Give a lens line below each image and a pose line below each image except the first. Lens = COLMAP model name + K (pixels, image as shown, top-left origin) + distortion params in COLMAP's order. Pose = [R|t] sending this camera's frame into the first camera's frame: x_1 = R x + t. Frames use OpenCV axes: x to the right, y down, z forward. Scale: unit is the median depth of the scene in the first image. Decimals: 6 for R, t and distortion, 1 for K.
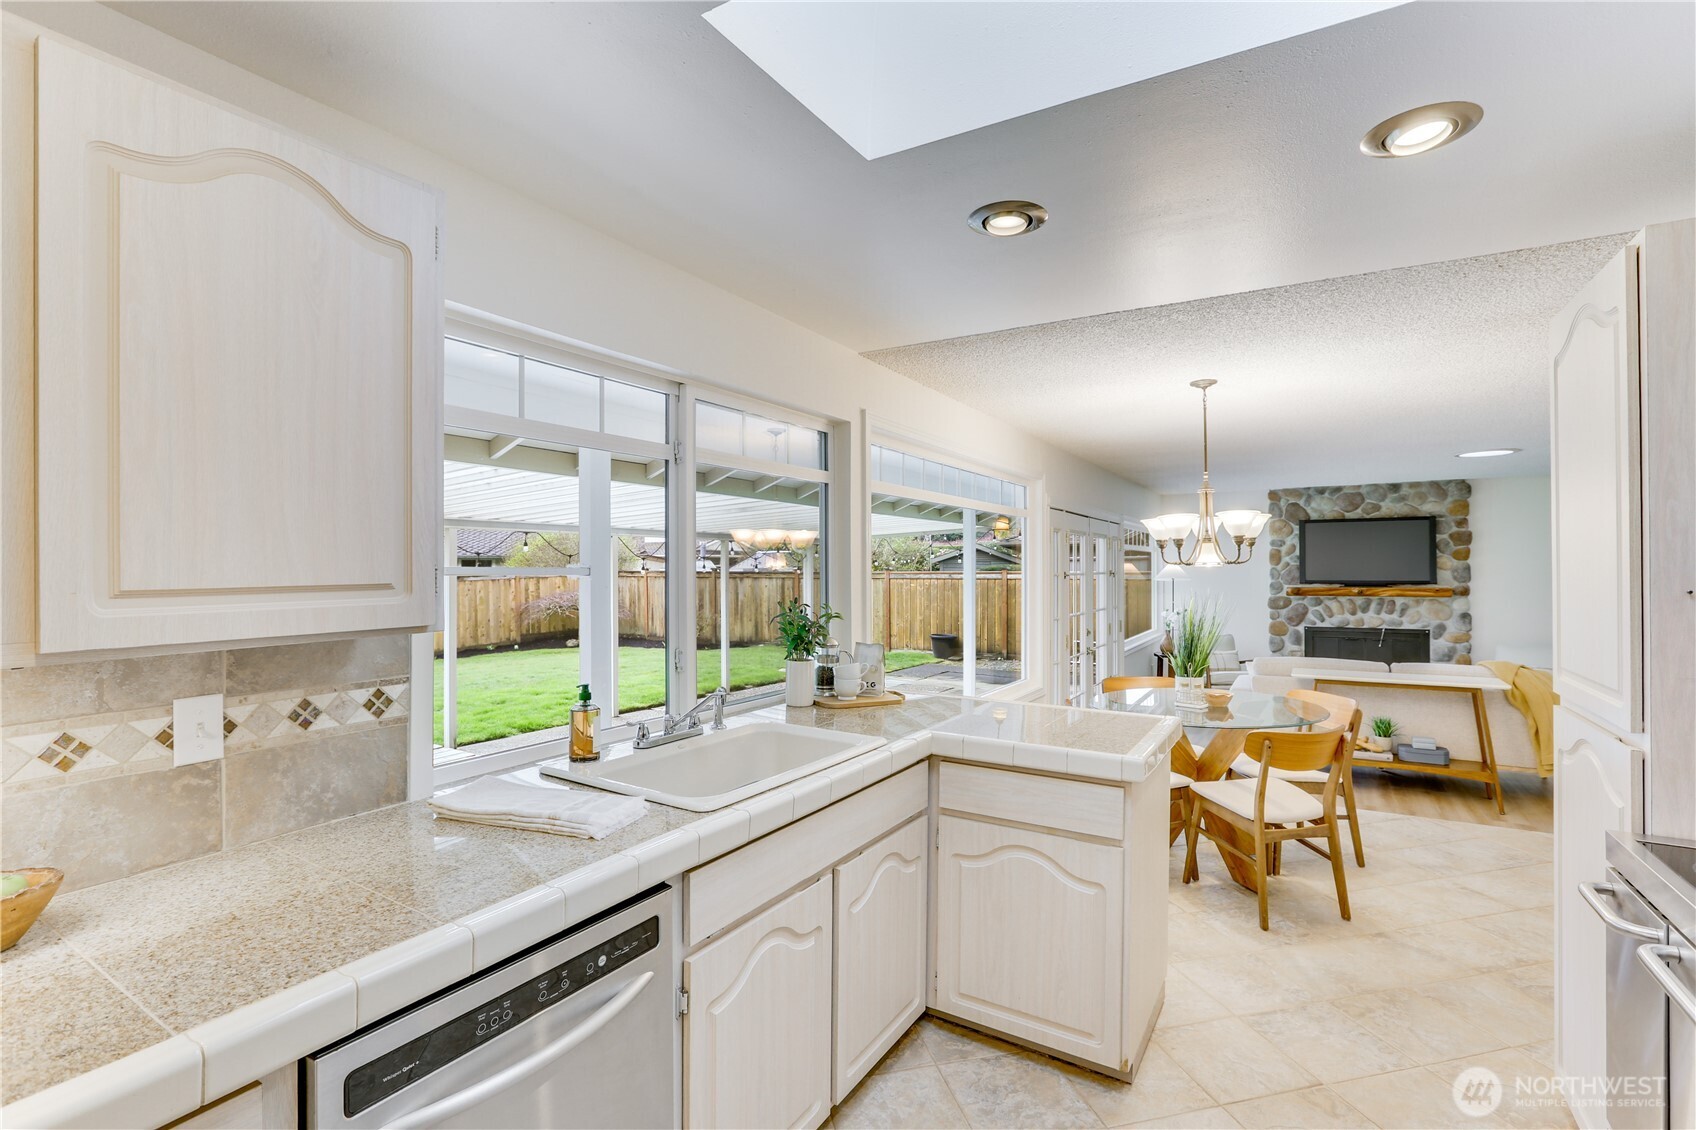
lens RADIAL K [[776.1, 0, 862.1], [0, 776.1, 565.1], [0, 0, 1]] dist [-0.038270, 0.003926]
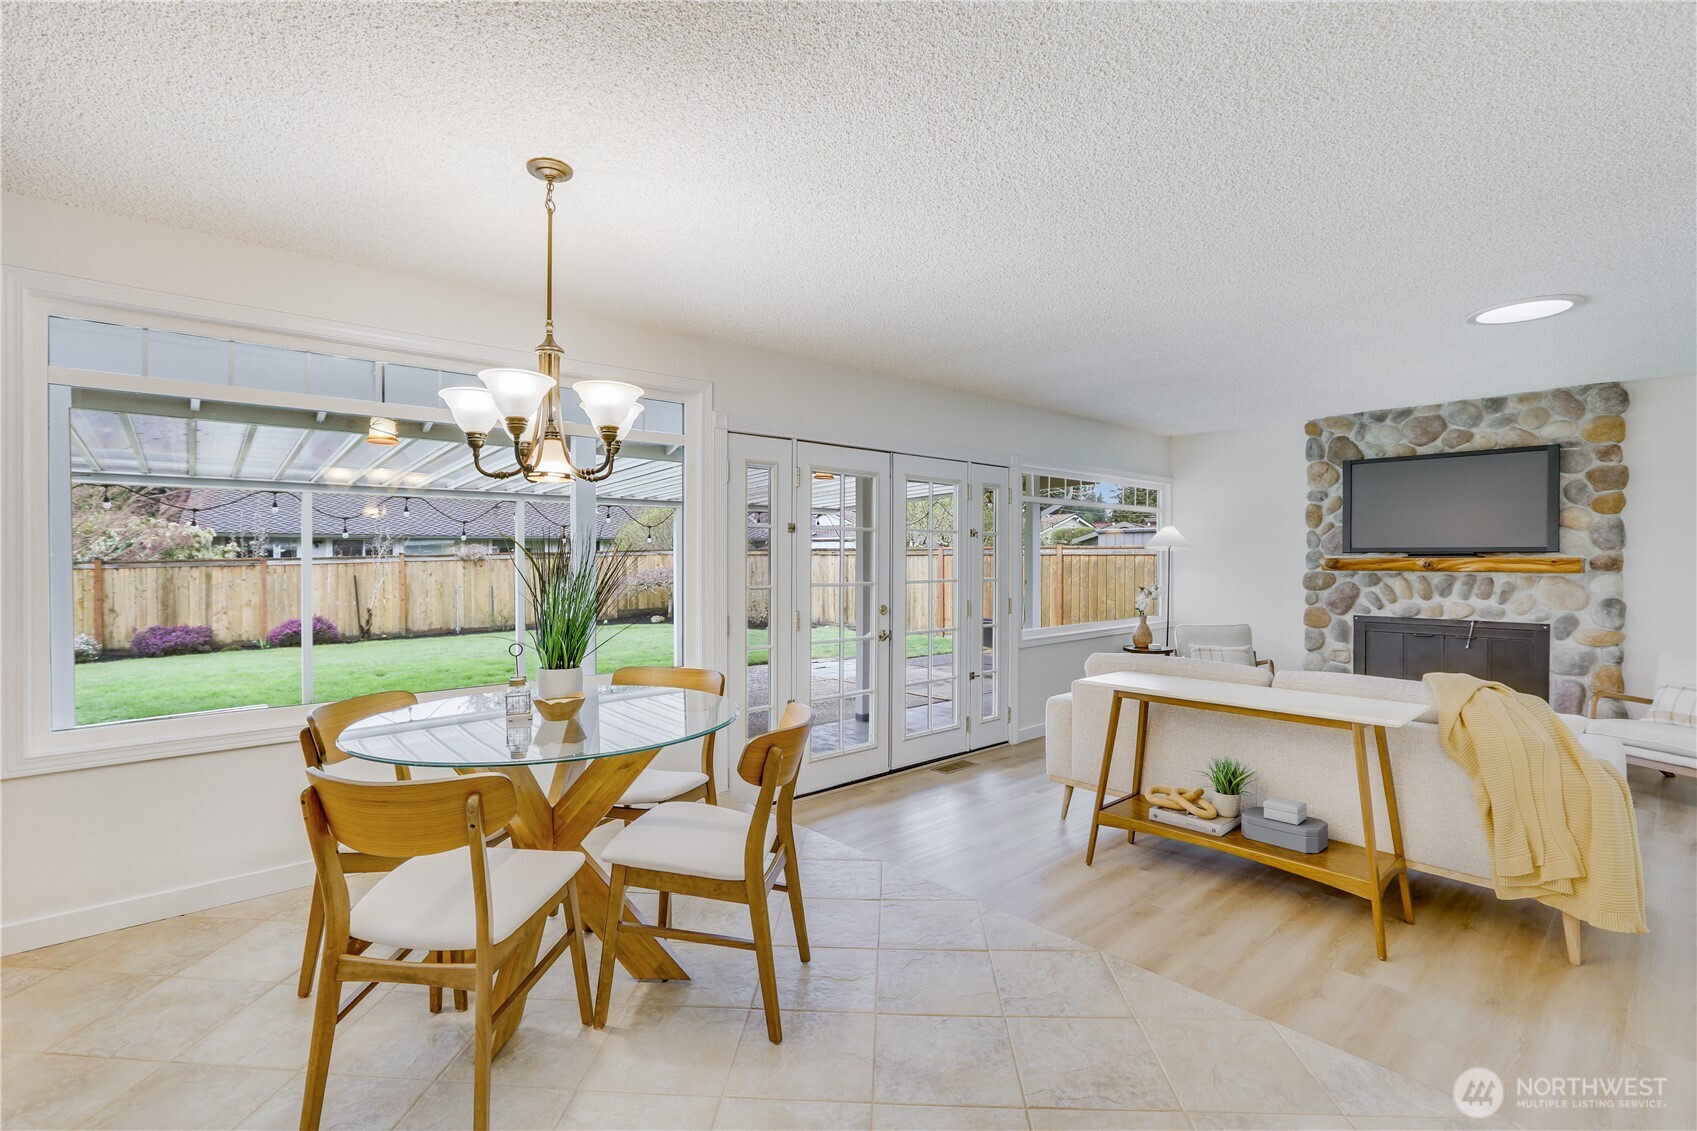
lens RADIAL K [[776.6, 0, 838.9], [0, 776.6, 570.7], [0, 0, 1]] dist [-0.038270, 0.003926]
pose [[0.952054, 0.007955, -0.305826, 0.361022], [-0.000504, 0.999701, 0.024432, 0.024331], [0.305929, -0.023106, 0.951774, 0.213926]]
